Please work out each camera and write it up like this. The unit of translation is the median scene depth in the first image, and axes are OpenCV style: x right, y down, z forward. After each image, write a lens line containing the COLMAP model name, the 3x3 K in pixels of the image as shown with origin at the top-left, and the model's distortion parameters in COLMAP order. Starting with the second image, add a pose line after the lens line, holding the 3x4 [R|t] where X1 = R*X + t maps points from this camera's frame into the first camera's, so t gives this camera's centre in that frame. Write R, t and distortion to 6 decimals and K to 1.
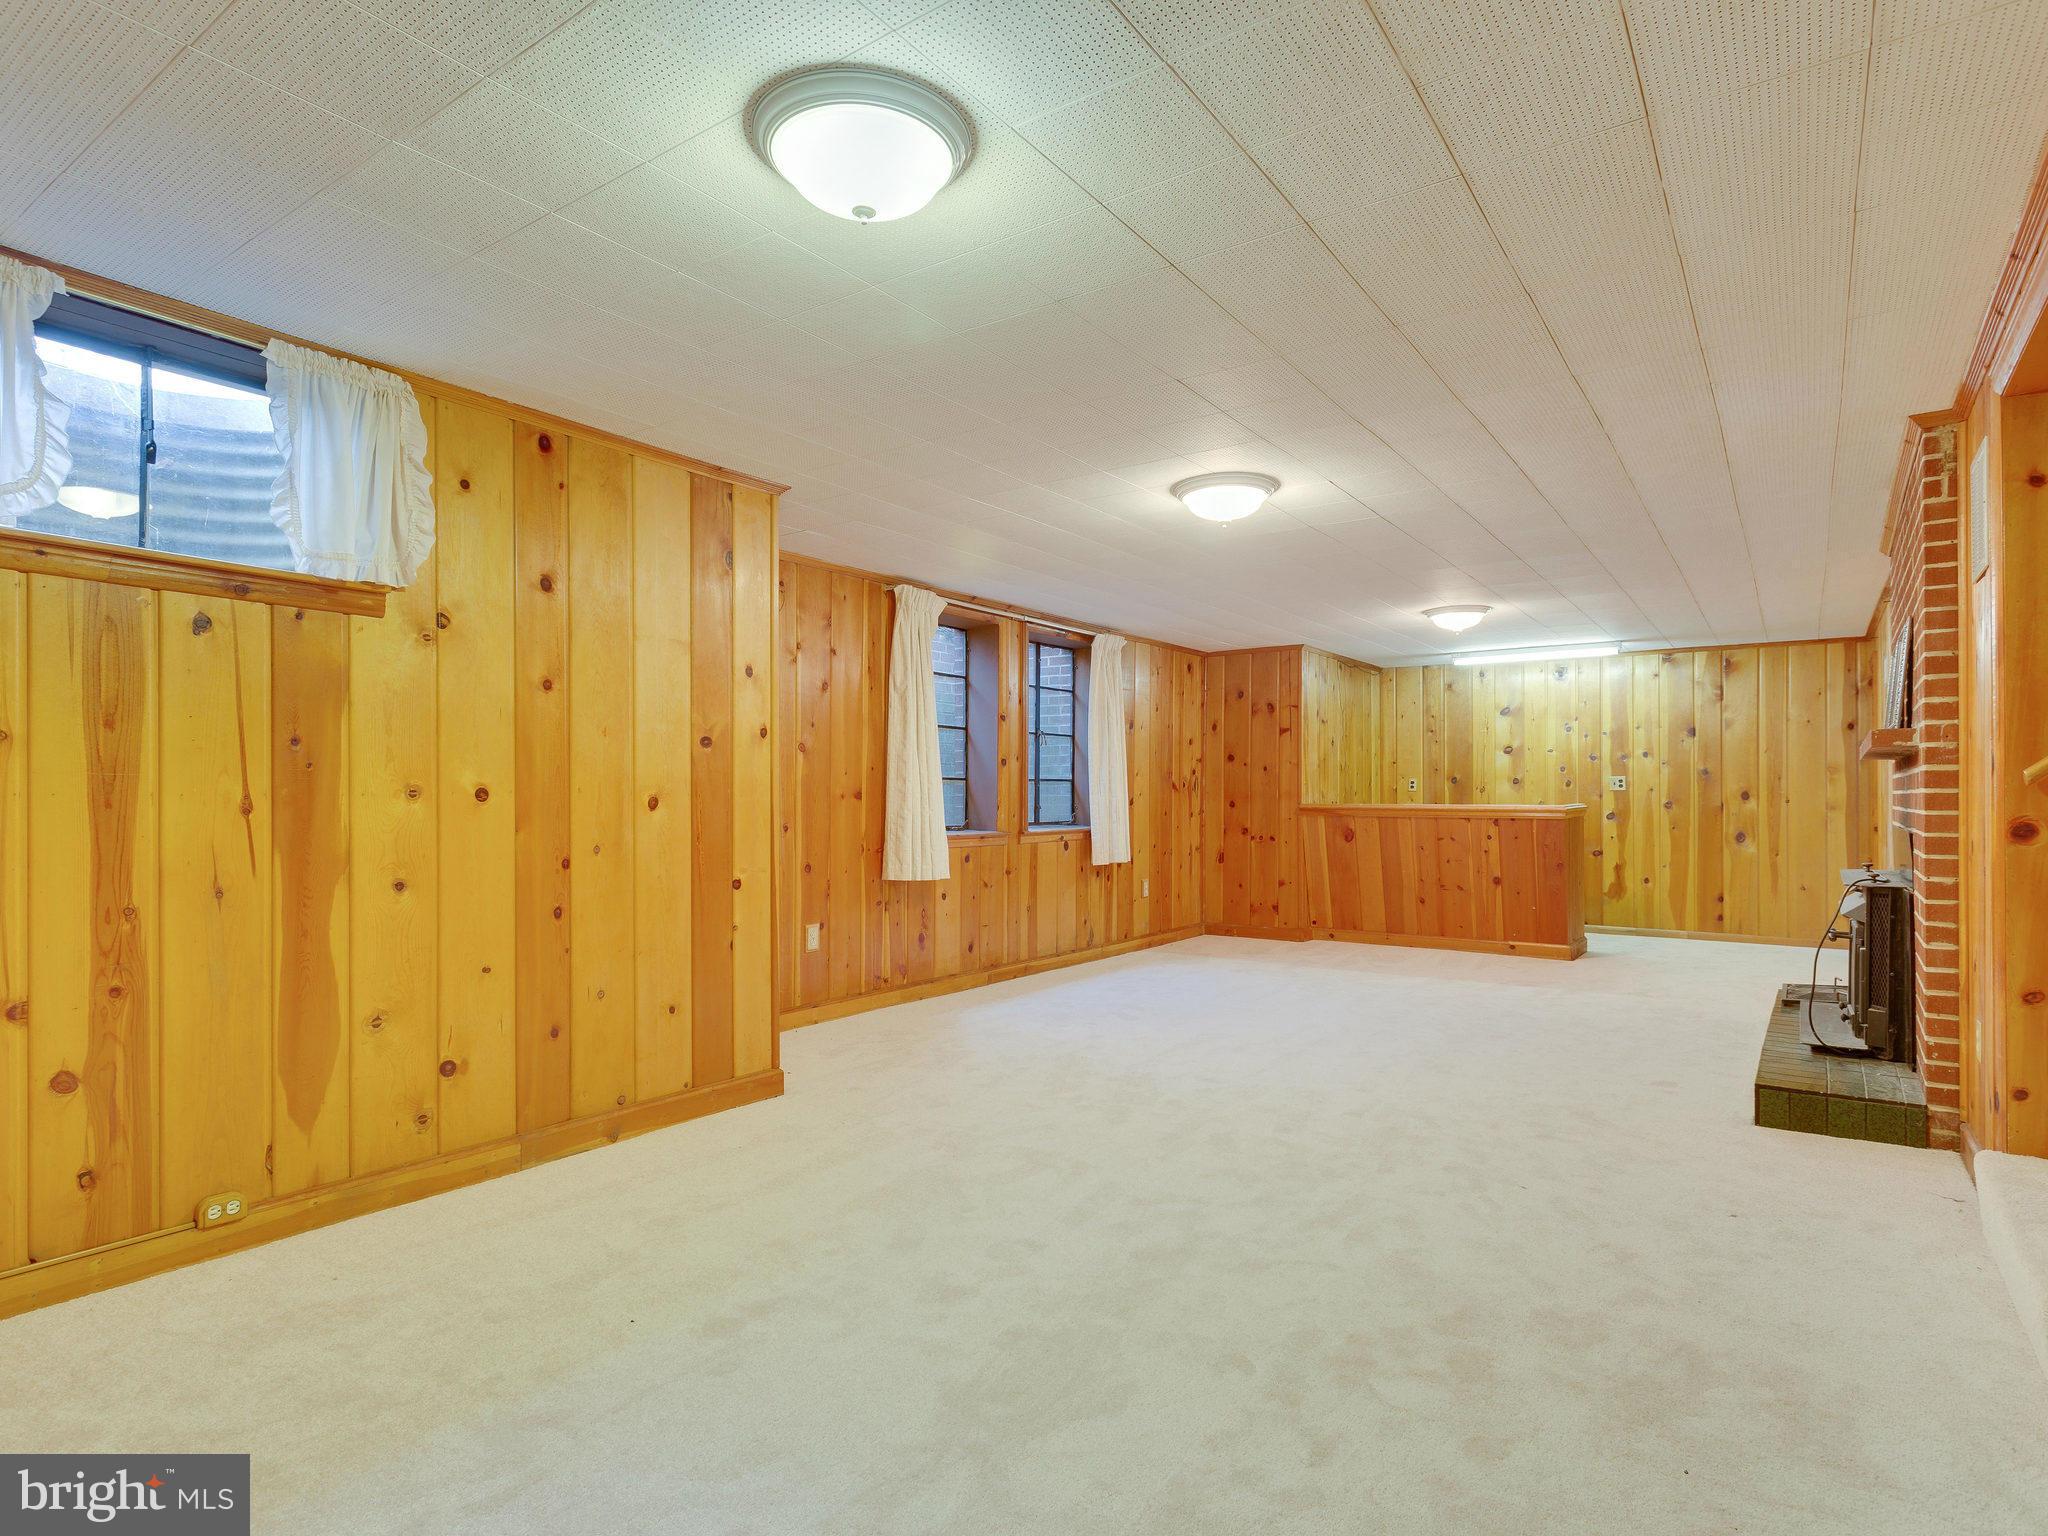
lens RADIAL K [[1112.4, 0, 1020.0], [0, 1112.4, 797.8], [0, 0, 1]] dist [0.010012, -0.000911]
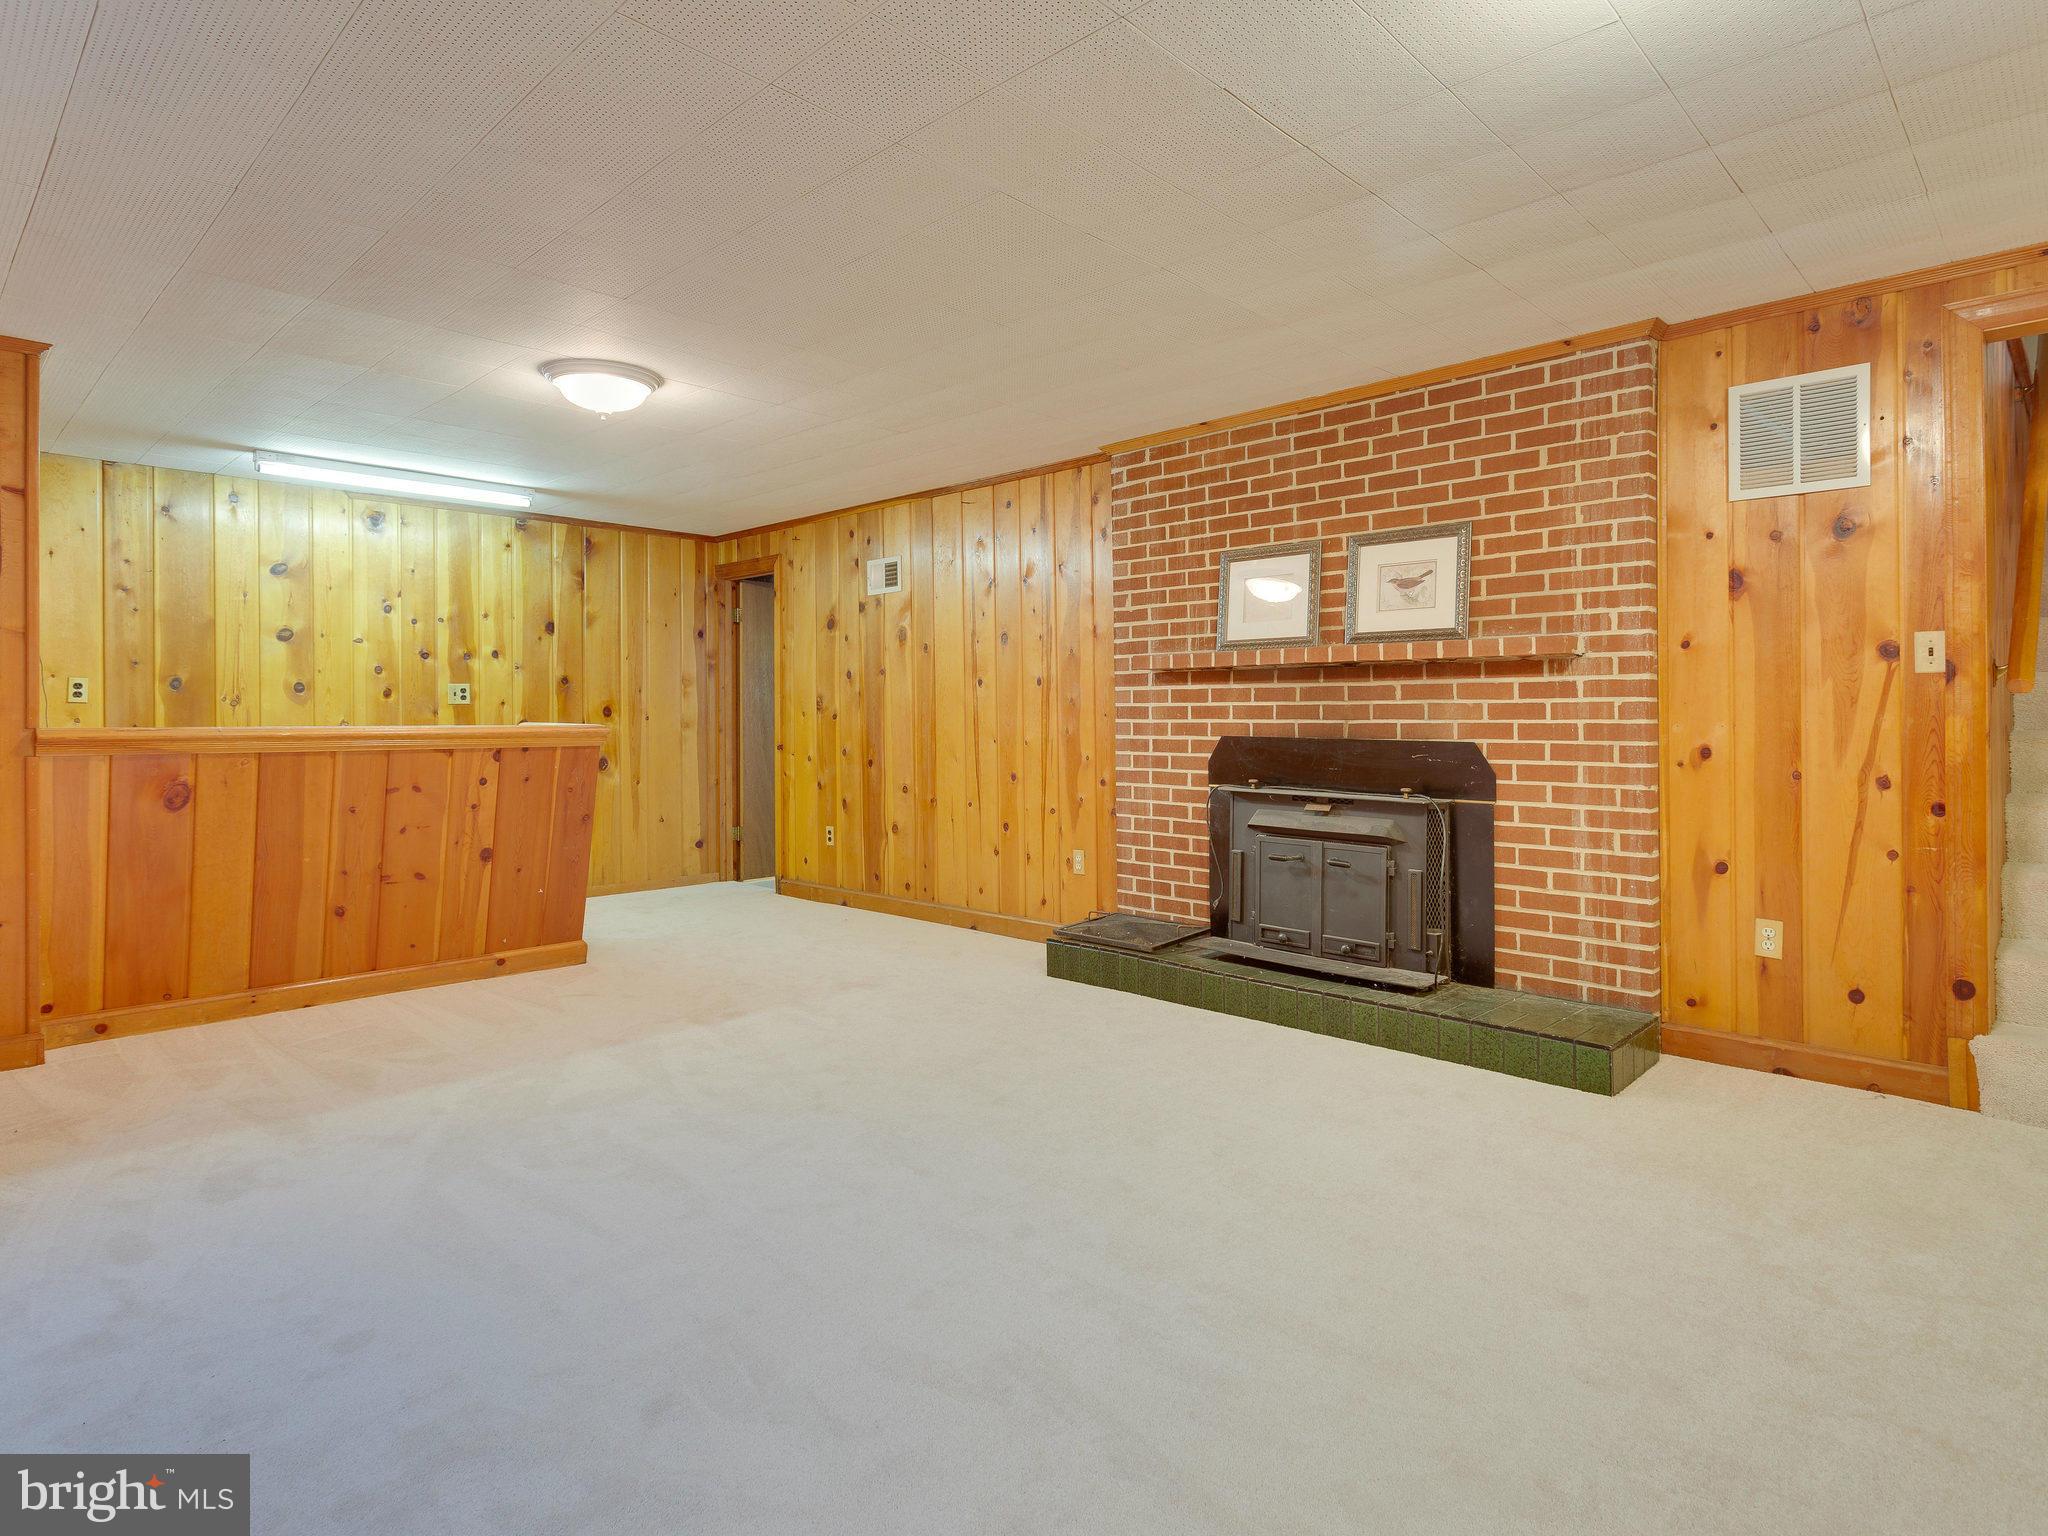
lens RADIAL K [[1129.5, 0, 1020.5], [0, 1129.5, 701.5], [0, 0, 1]] dist [0.000097, 0.001243]
pose [[0.148169, 0.011119, 0.988899, -0.108890], [0.004938, 0.999916, -0.011983, 0.002046], [-0.988950, 0.006659, 0.148102, 0.574206]]
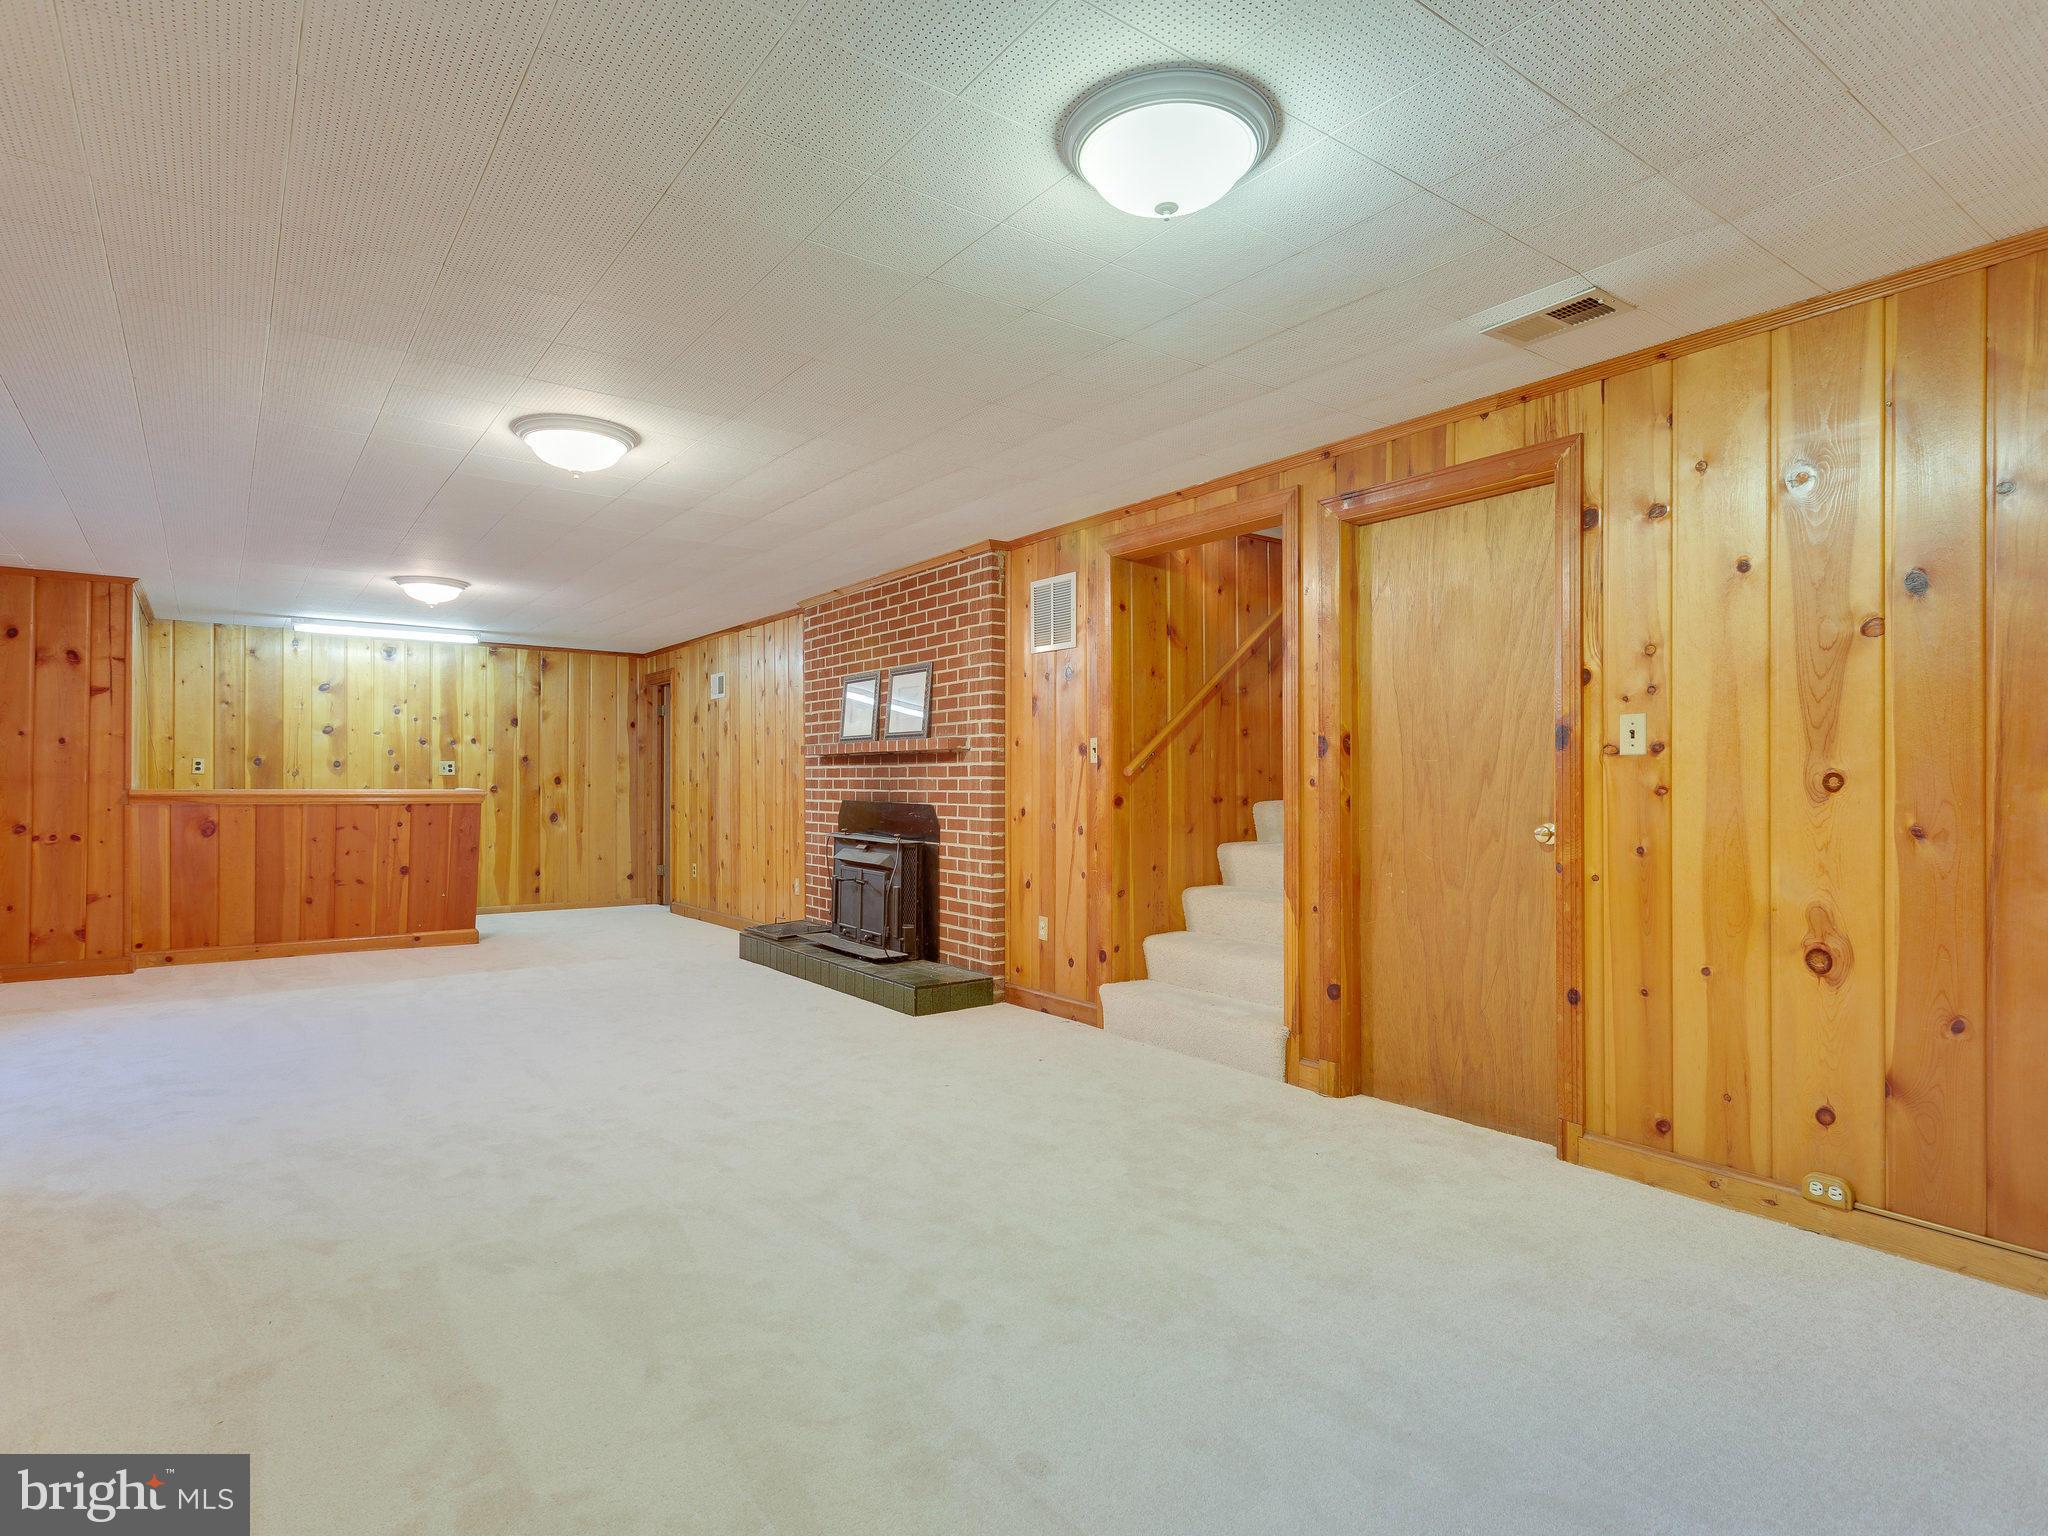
lens RADIAL K [[1106.5, 0, 1024.0], [0, 1106.5, 768.0], [0, 0, 1]] dist [0.002243, 0.001350]
pose [[0.311933, 0.014021, 0.950001, -0.270146], [-0.001247, 0.999896, -0.014348, 0.000877], [-0.950103, 0.003291, 0.311918, 0.192037]]
